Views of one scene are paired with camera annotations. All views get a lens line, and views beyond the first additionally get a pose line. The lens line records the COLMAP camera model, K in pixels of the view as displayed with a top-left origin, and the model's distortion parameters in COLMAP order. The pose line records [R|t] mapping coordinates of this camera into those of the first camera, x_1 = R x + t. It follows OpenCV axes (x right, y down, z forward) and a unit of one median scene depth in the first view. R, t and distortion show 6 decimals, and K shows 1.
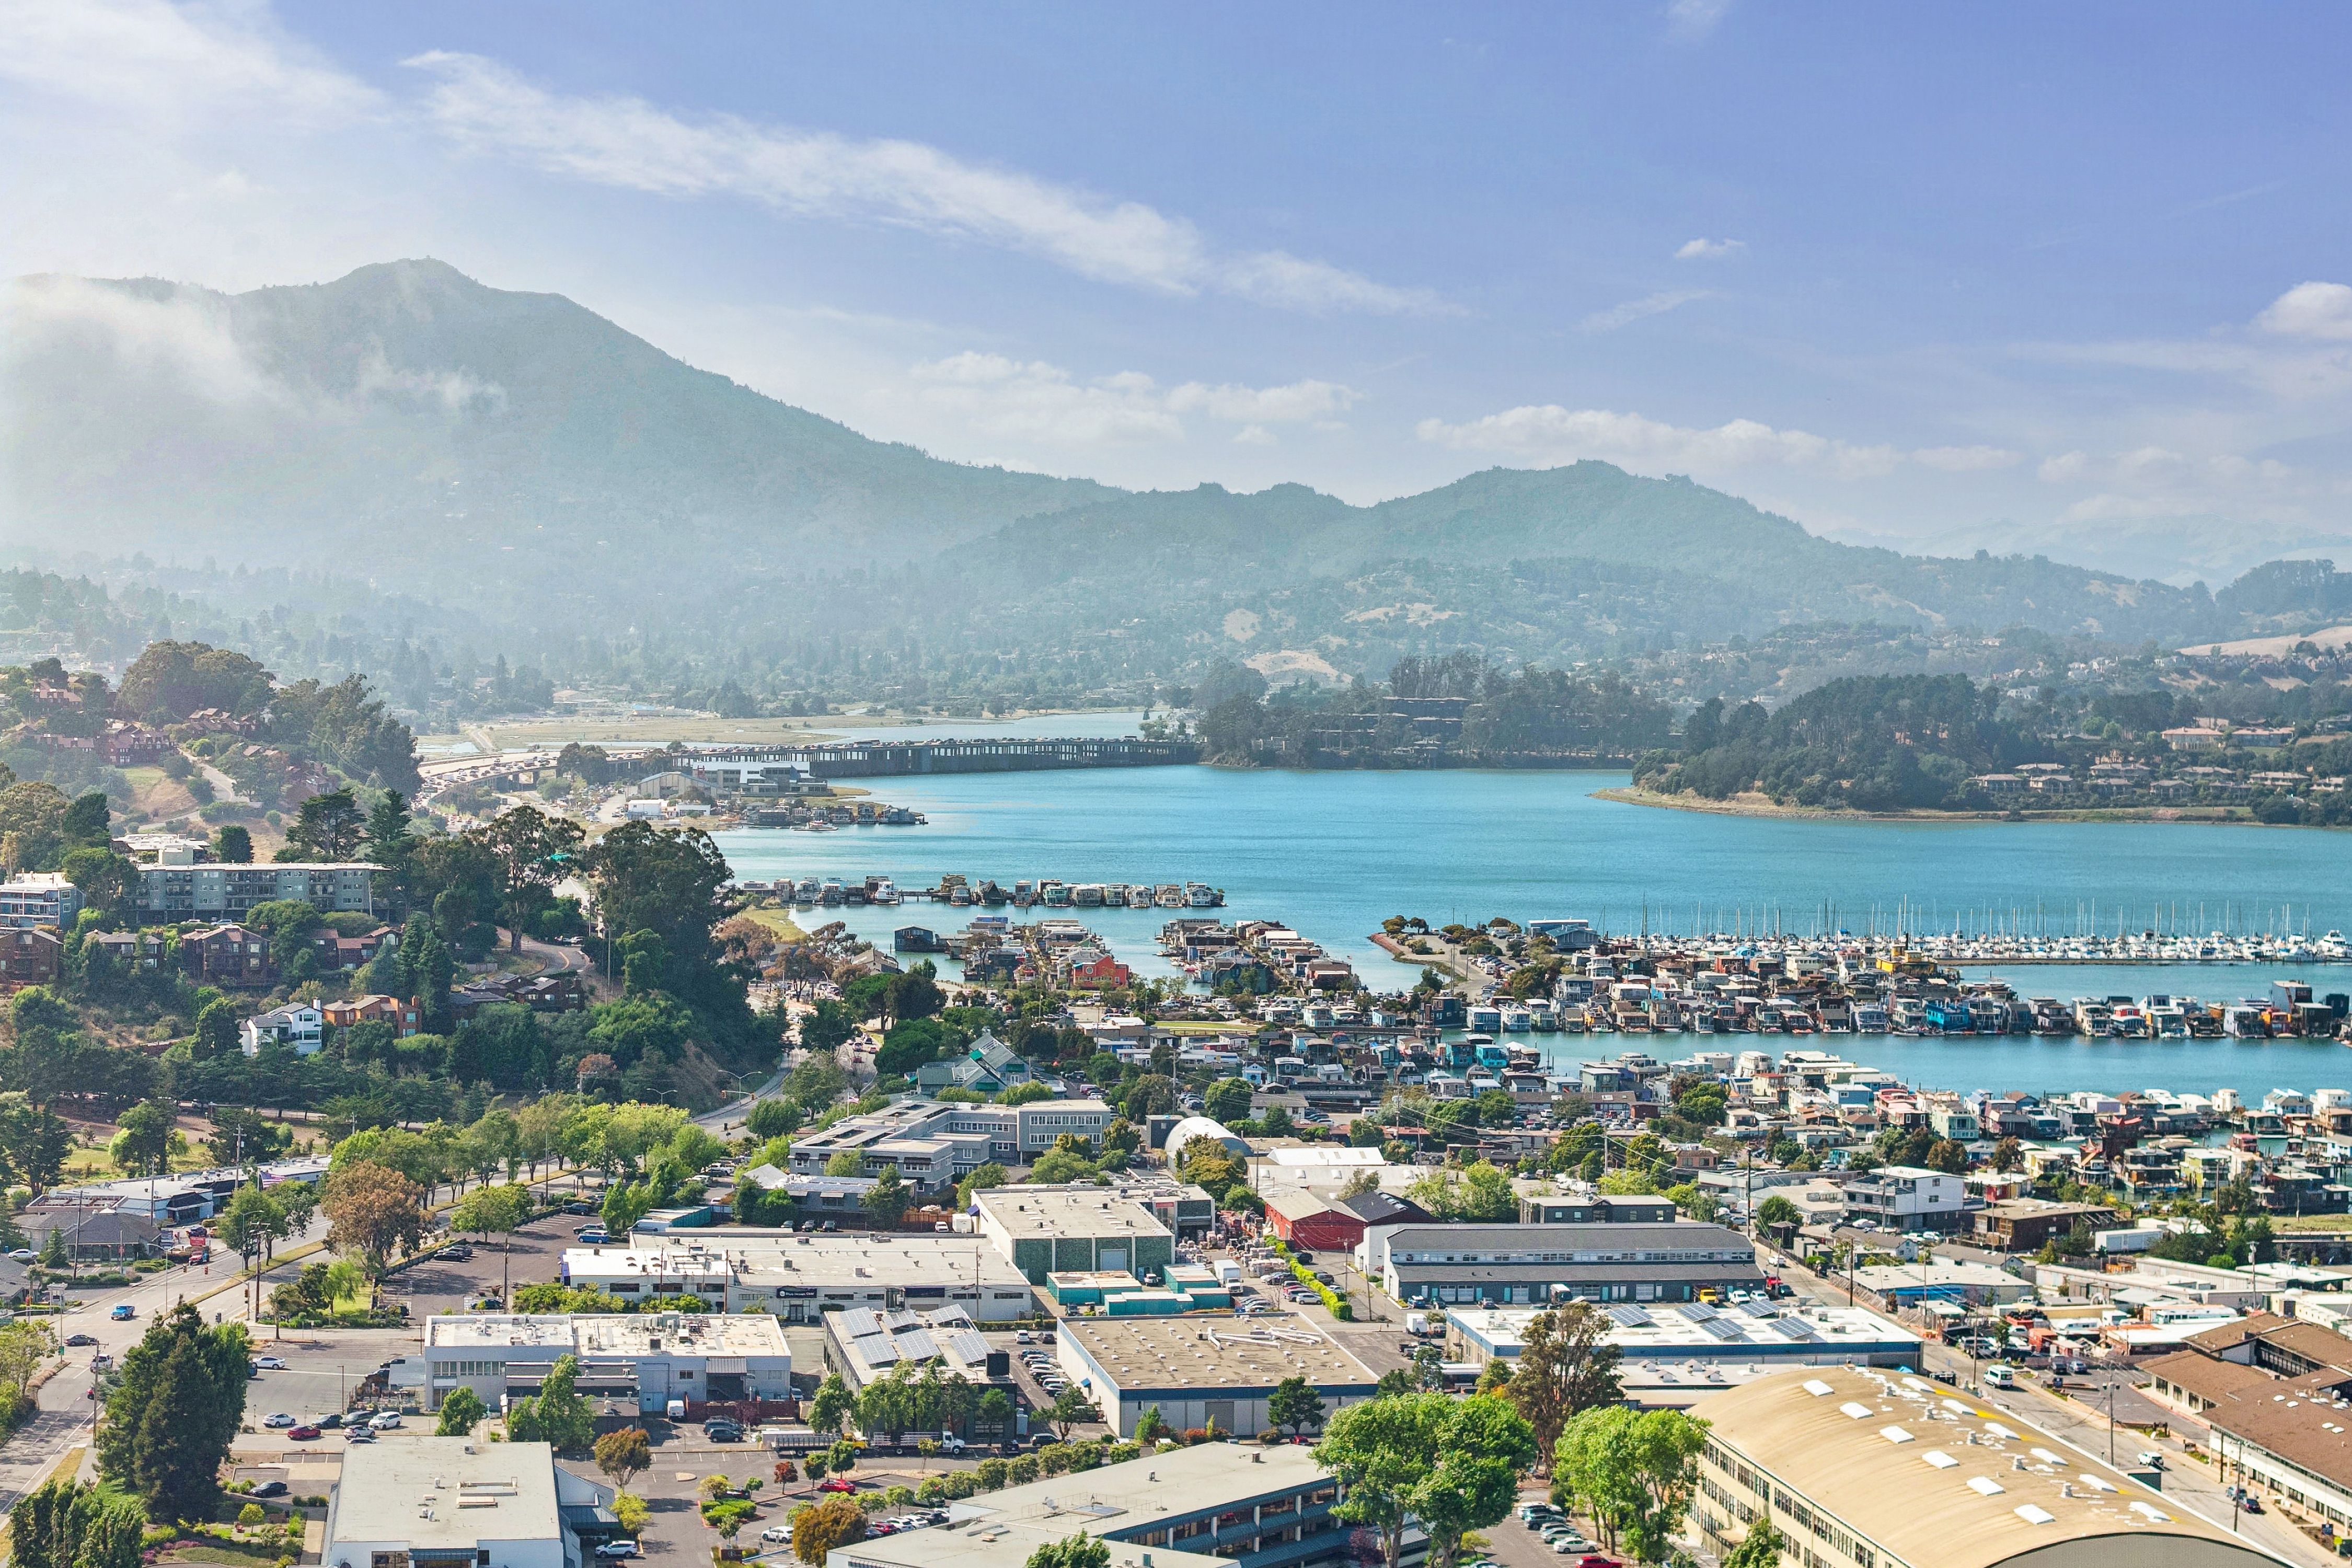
lens RADIAL K [[4804.2, 0, 1176.0], [0, 4804.2, 784.0], [0, 0, 1]] dist [-0.069606, -0.122767]
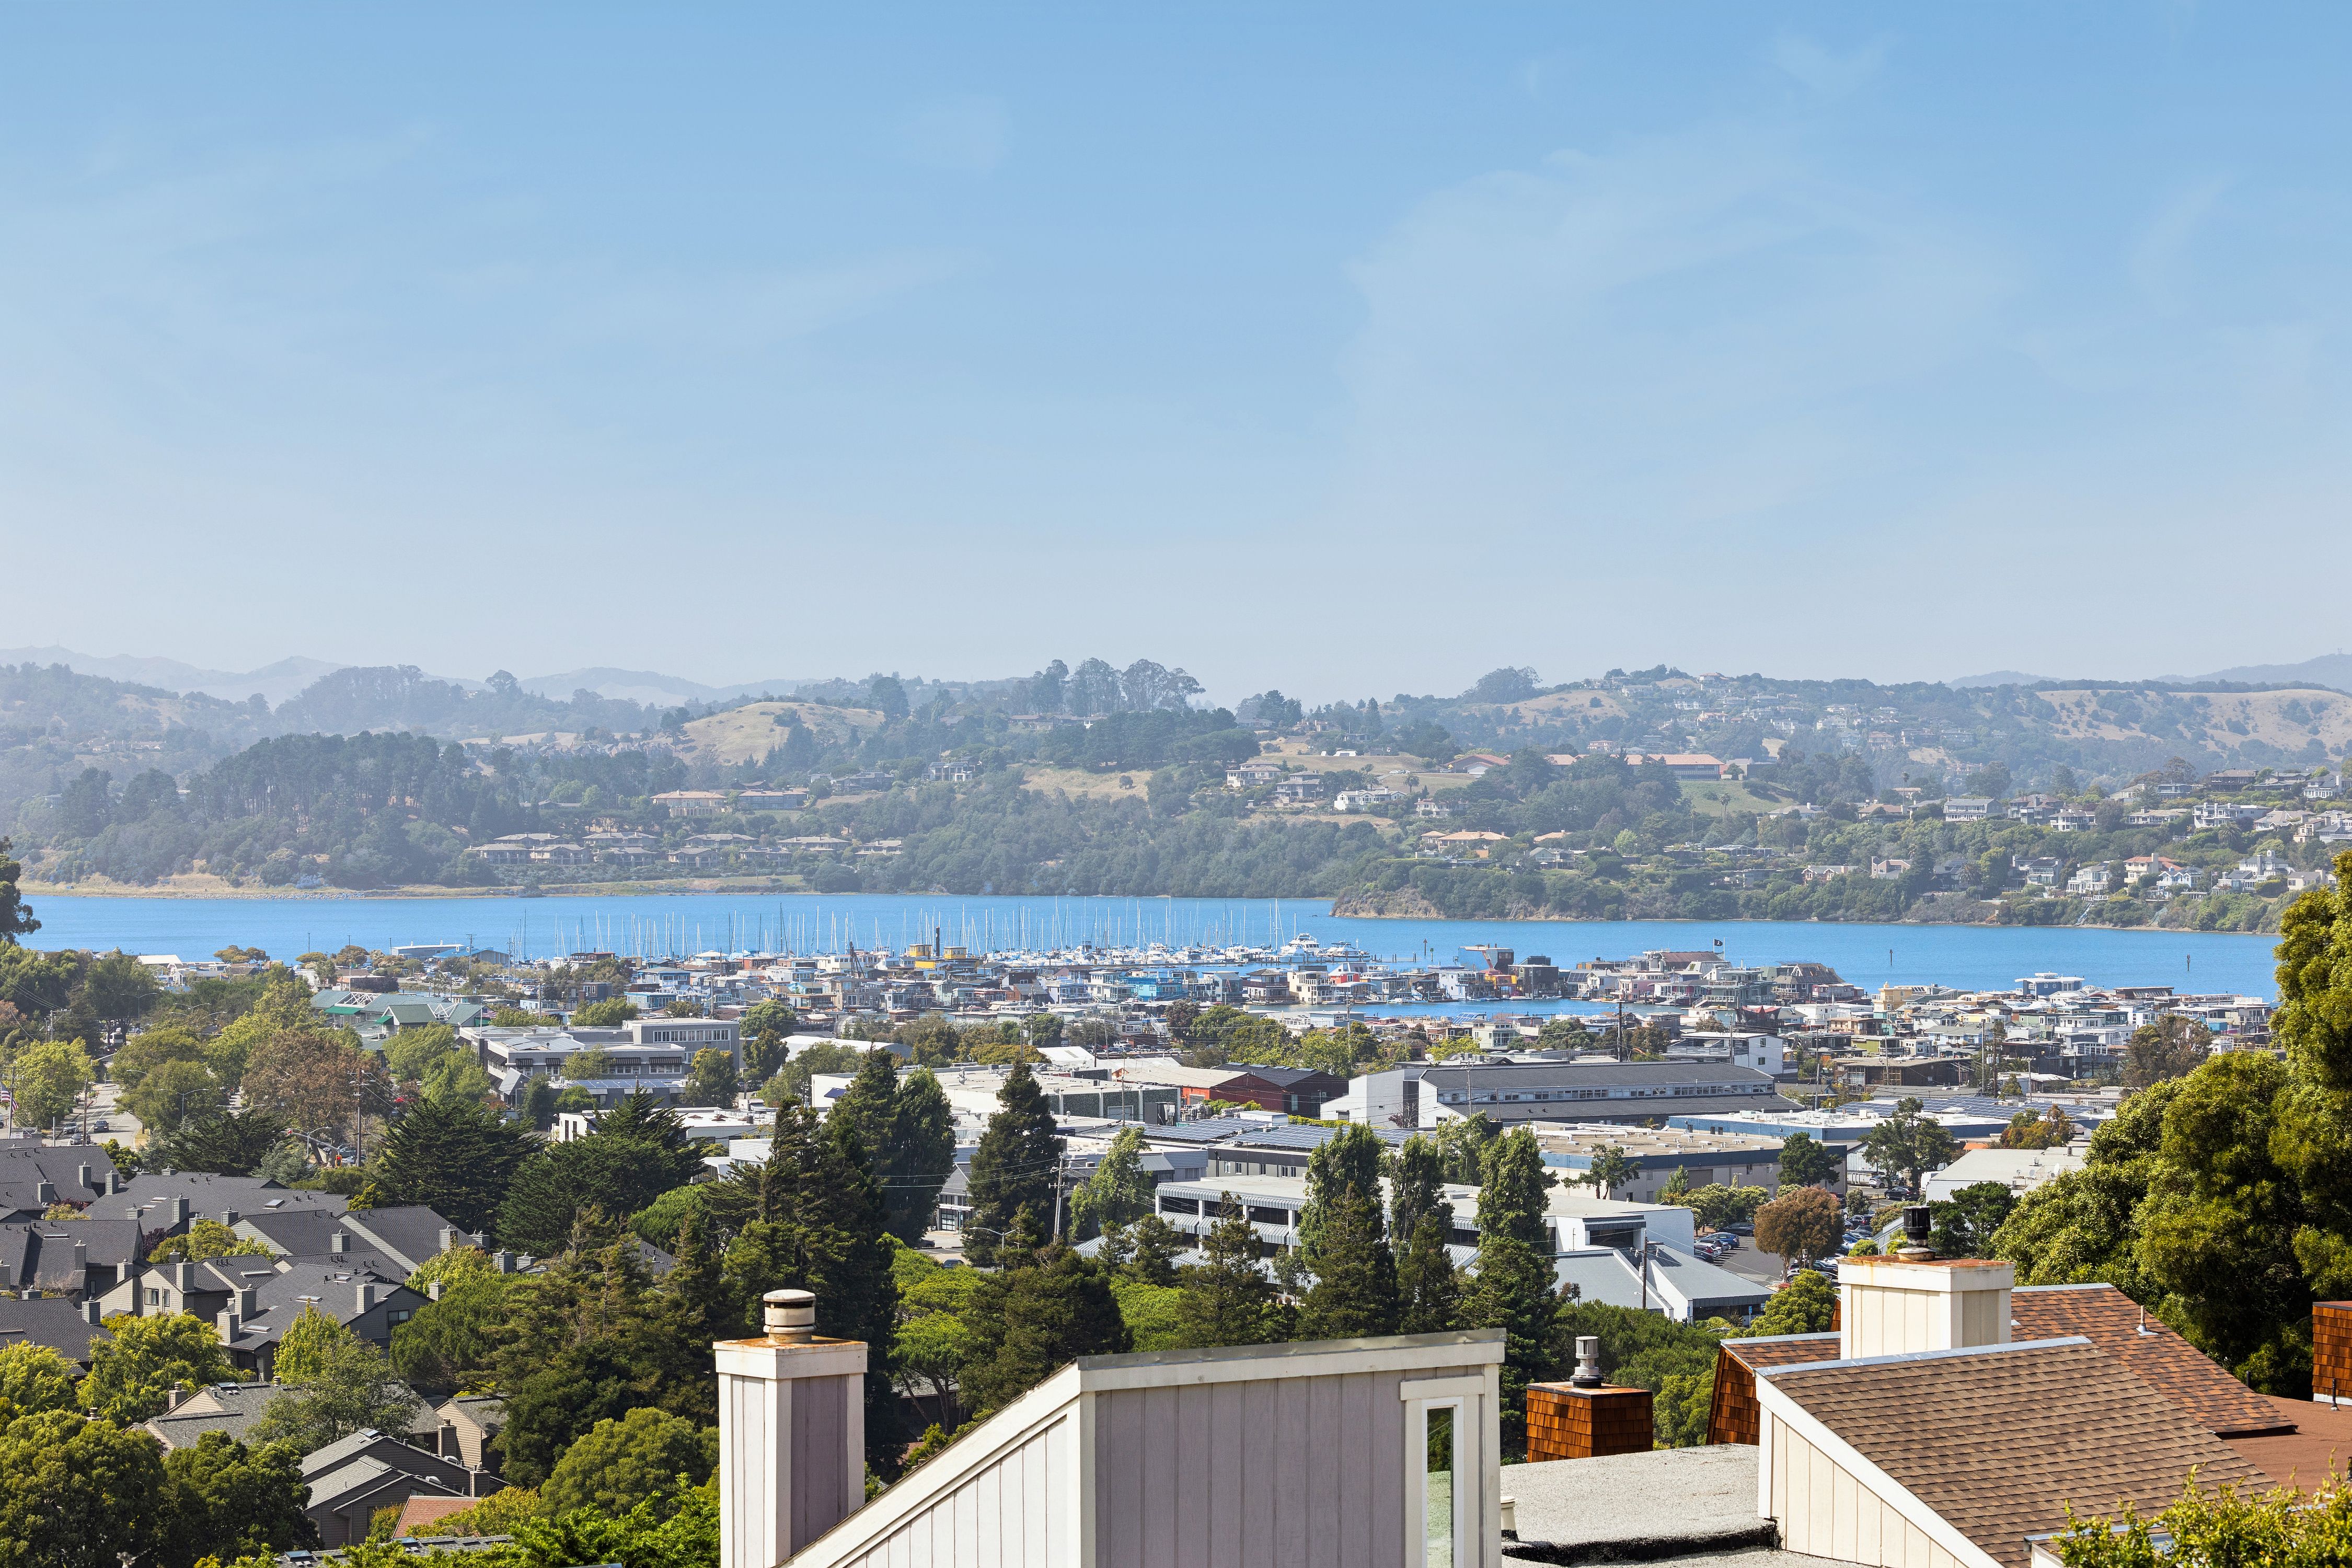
lens RADIAL K [[5967.5, 0, 1171.4], [0, 5967.5, 927.6], [0, 0, 1]] dist [0.128551, -0.824088]
pose [[0.917852, -0.024150, 0.396186, -0.130518], [0.028760, 0.999570, -0.005700, 0.021401], [-0.395878, 0.016626, 0.918152, 0.000660]]
